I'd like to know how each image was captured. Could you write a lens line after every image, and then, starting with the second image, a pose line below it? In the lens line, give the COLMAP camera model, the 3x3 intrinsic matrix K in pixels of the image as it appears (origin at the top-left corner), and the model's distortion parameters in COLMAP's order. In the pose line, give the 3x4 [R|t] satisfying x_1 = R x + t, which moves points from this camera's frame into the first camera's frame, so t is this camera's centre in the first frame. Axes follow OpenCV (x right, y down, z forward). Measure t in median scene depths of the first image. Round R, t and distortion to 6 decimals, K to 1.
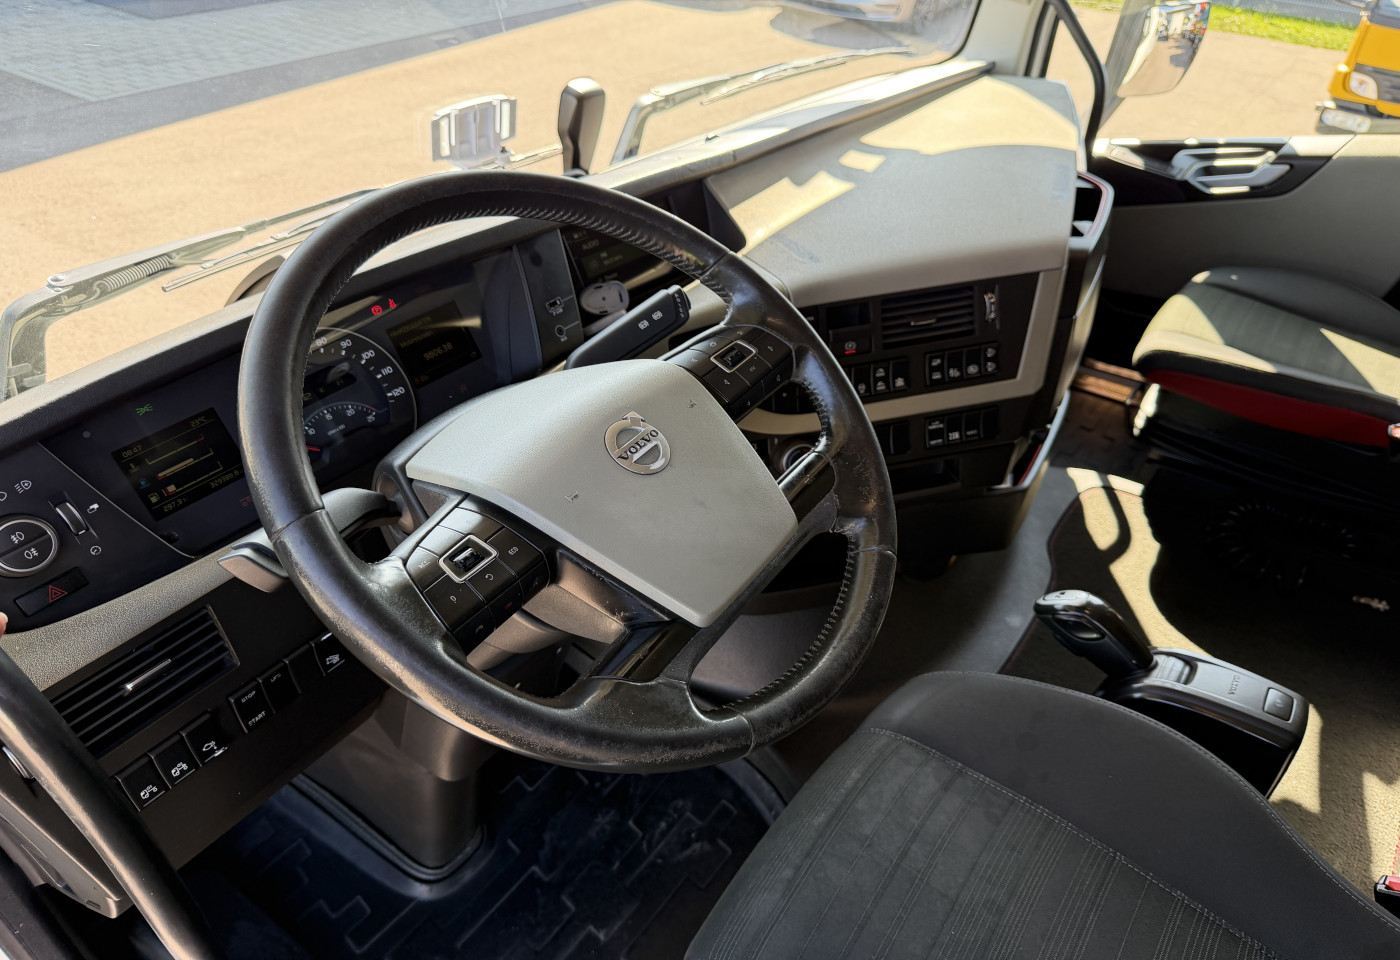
lens RADIAL K [[996.5, 0, 700.0], [0, 996.5, 480.0], [0, 0, 1]] dist [0.009269, -0.002744]
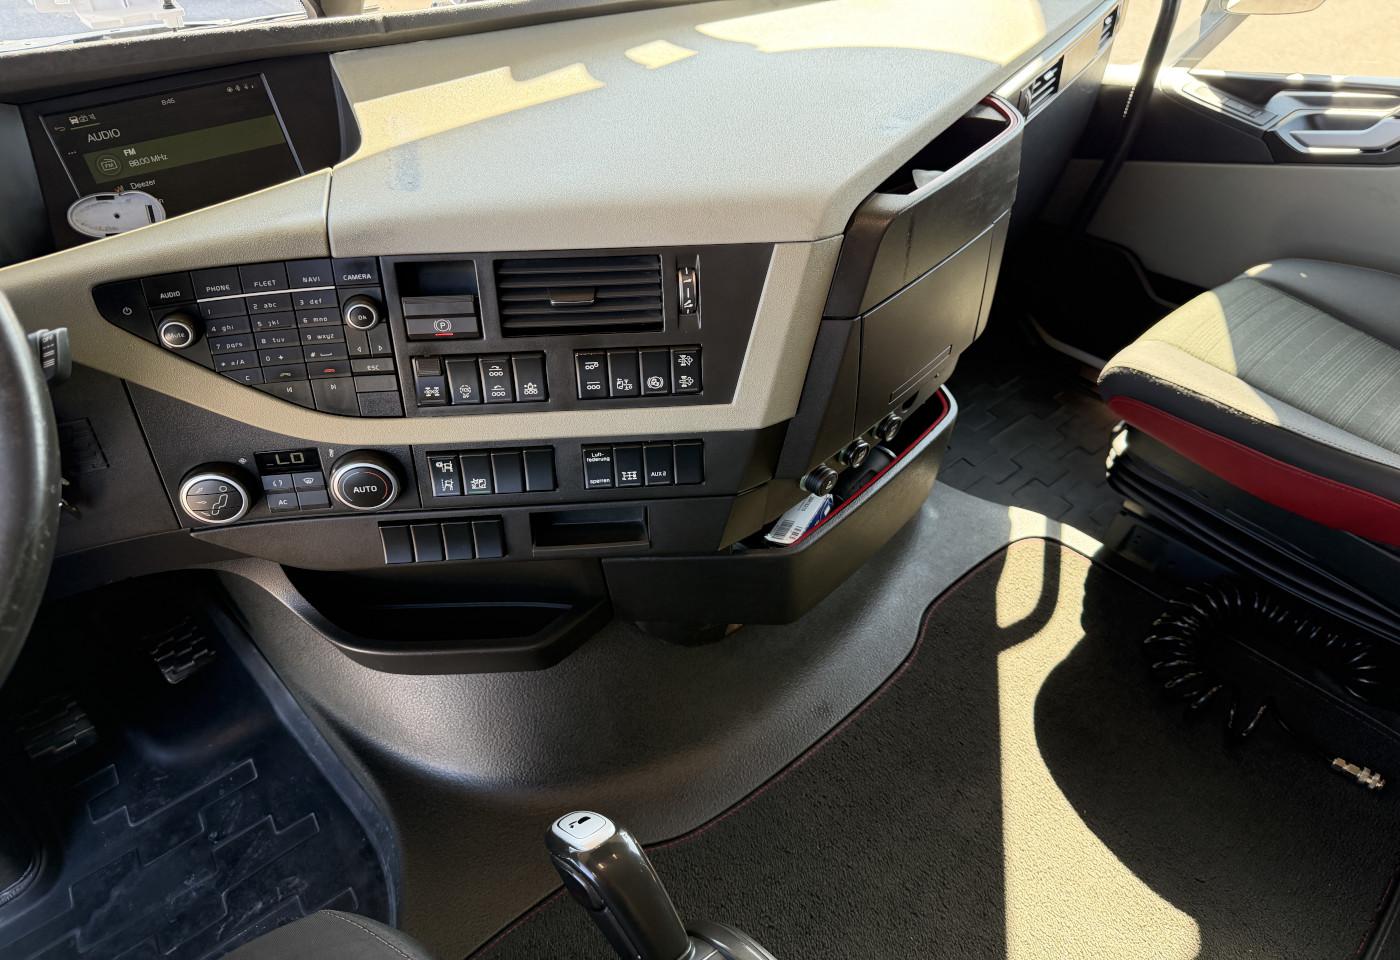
lens RADIAL K [[1019.0, 0, 688.1], [0, 1019.0, 447.4], [0, 0, 1]] dist [-0.003590, -0.000453]
pose [[0.975804, 0.143604, -0.164875, 0.380752], [-0.134550, 0.988780, 0.064890, -0.106675], [0.172344, -0.041136, 0.984178, 0.318310]]
